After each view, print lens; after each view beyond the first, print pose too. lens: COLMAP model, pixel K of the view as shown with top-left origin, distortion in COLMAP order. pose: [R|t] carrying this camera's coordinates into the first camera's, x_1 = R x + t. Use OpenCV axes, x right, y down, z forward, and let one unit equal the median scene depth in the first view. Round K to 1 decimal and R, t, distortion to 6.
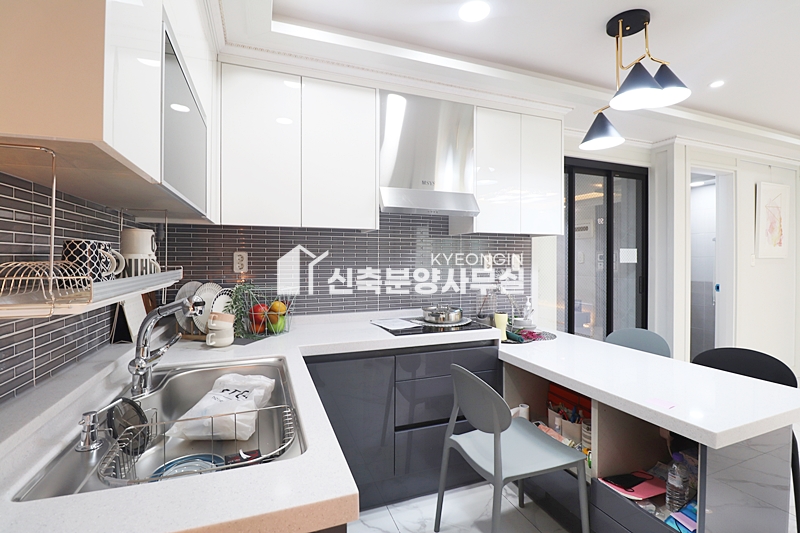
lens RADIAL K [[367.9, 0, 402.2], [0, 367.9, 261.0], [0, 0, 1]] dist [-0.011115, -0.004978]
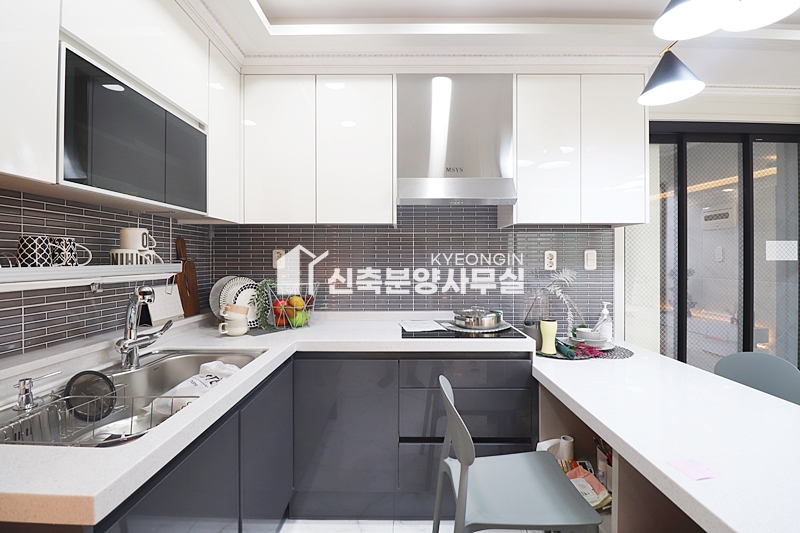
lens RADIAL K [[367.9, 0, 425.5], [0, 367.9, 262.2], [0, 0, 1]] dist [-0.011115, -0.004978]
pose [[0.934369, 0.000760, -0.356307, 0.353361], [-0.000830, 1.000000, -0.000044, 0.013020], [0.356307, 0.000337, 0.934369, 0.156992]]
